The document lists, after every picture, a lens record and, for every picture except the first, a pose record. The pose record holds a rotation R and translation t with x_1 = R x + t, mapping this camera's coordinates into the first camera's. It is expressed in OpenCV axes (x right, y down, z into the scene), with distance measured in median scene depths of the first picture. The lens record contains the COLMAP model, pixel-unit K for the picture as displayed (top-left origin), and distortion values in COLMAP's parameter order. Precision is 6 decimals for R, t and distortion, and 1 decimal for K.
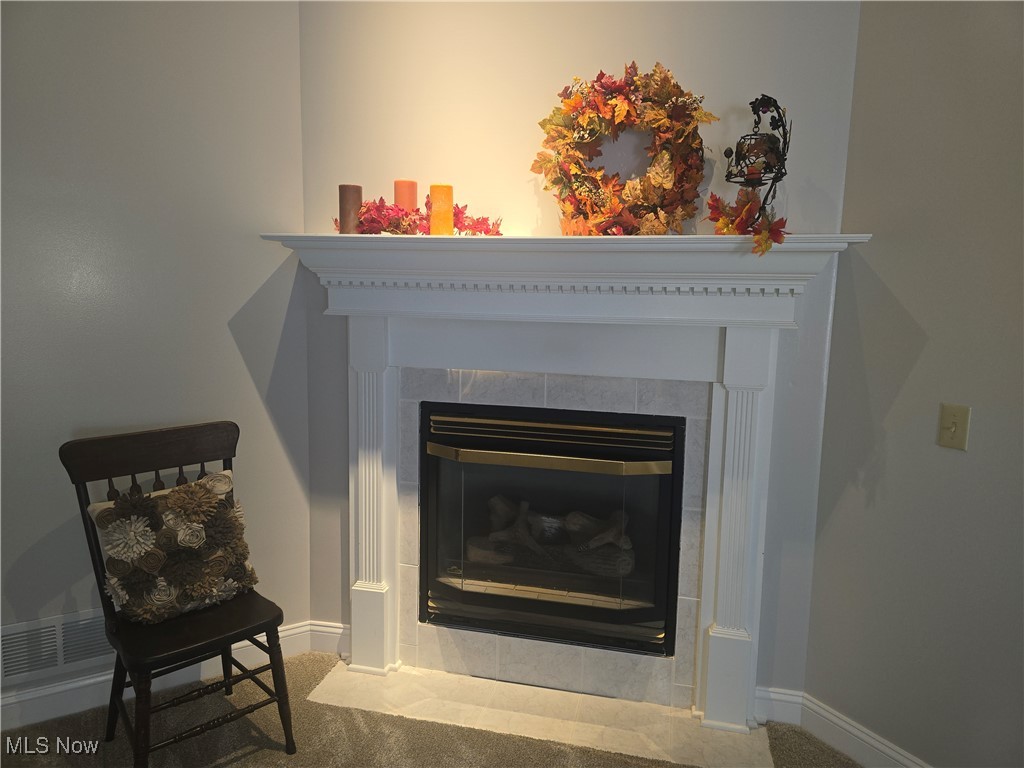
lens RADIAL K [[689.3, 0, 504.1], [0, 689.3, 361.8], [0, 0, 1]] dist [0.035573, -0.015028]
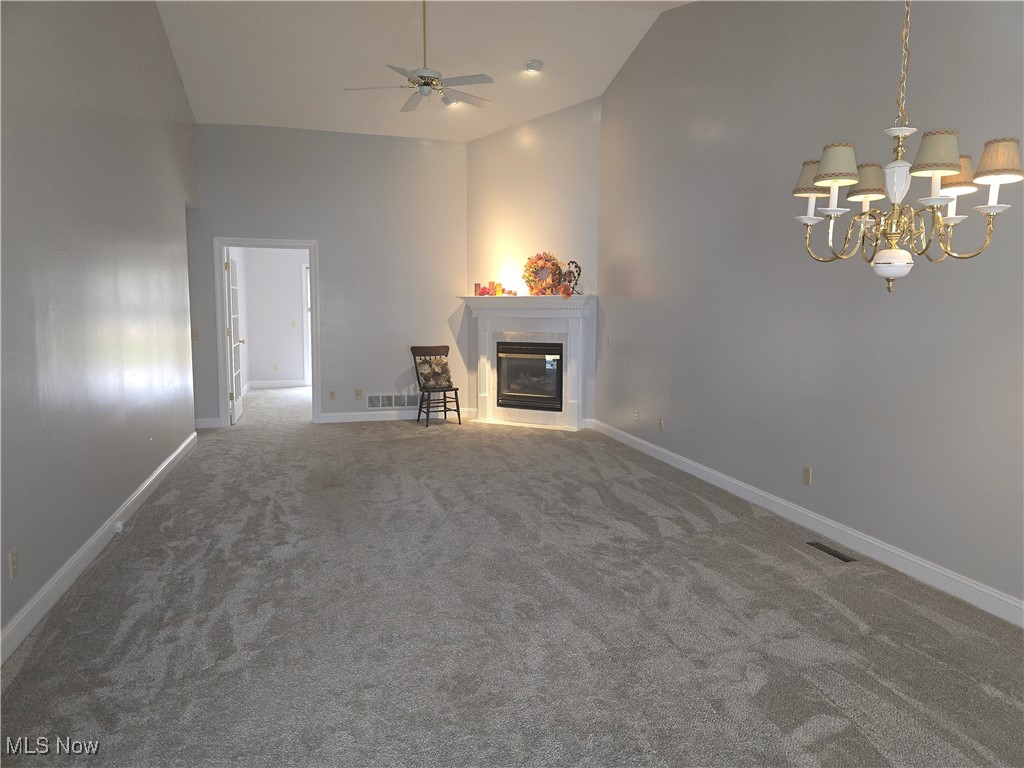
lens RADIAL K [[689.3, 0, 512.6], [0, 689.3, 384.7], [0, 0, 1]] dist [0.035573, -0.015028]
pose [[0.961687, 0.013461, -0.273820, 1.022211], [-0.019421, 0.999630, -0.019067, 0.378696], [0.273462, 0.023654, 0.961592, -2.621252]]
